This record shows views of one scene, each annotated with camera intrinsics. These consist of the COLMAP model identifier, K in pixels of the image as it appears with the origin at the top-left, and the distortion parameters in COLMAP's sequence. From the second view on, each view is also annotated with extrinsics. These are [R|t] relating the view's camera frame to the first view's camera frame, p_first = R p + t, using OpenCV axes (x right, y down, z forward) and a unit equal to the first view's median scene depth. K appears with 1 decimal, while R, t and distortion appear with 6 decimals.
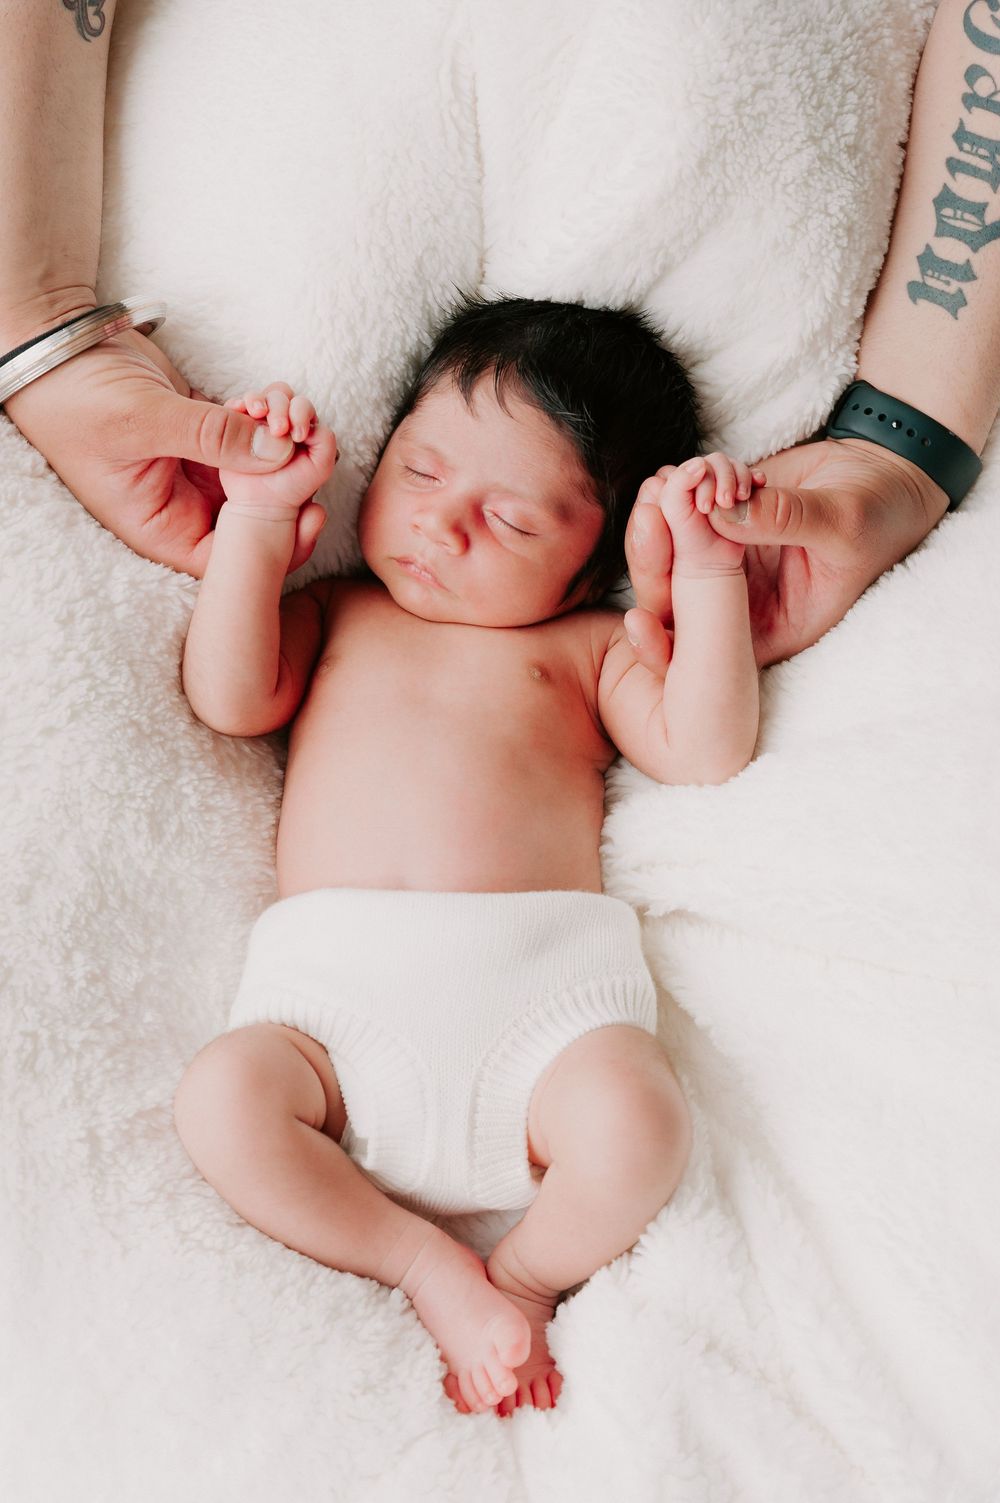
lens RADIAL K [[2318.7, 0, 500.0], [0, 2318.7, 751.5], [0, 0, 1]] dist [0.014290, -0.002986]
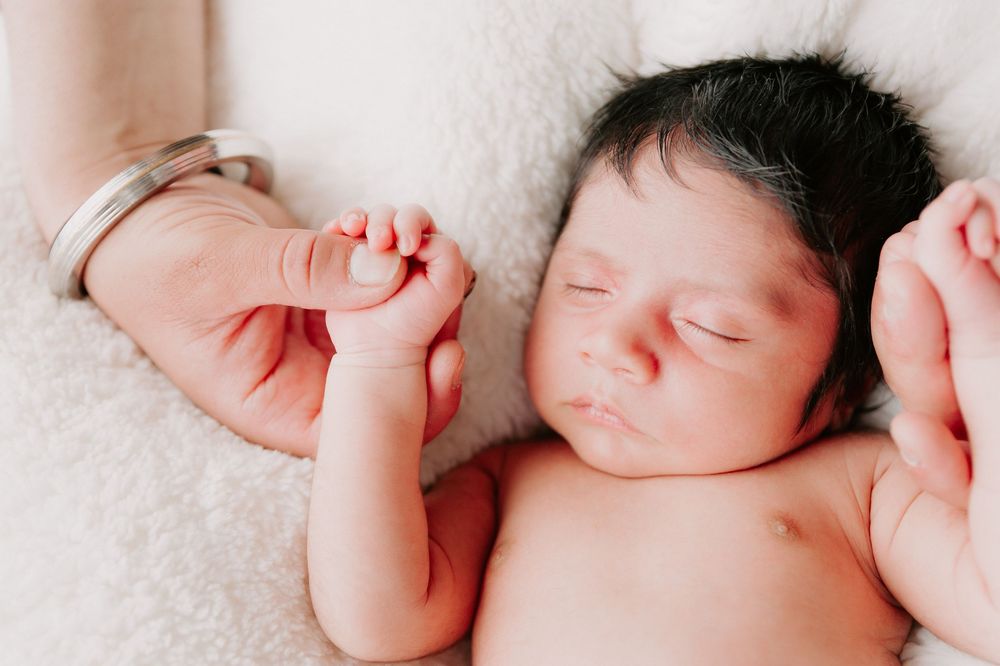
lens RADIAL K [[1259.8, 0, 500.0], [0, 1259.8, 333.0], [0, 0, 1]] dist [0.028915, 0.046349]
pose [[0.967889, -0.159652, -0.194169, 0.017647], [0.117931, 0.970532, -0.210144, -0.021193], [0.221997, 0.180497, 0.958195, 0.604663]]
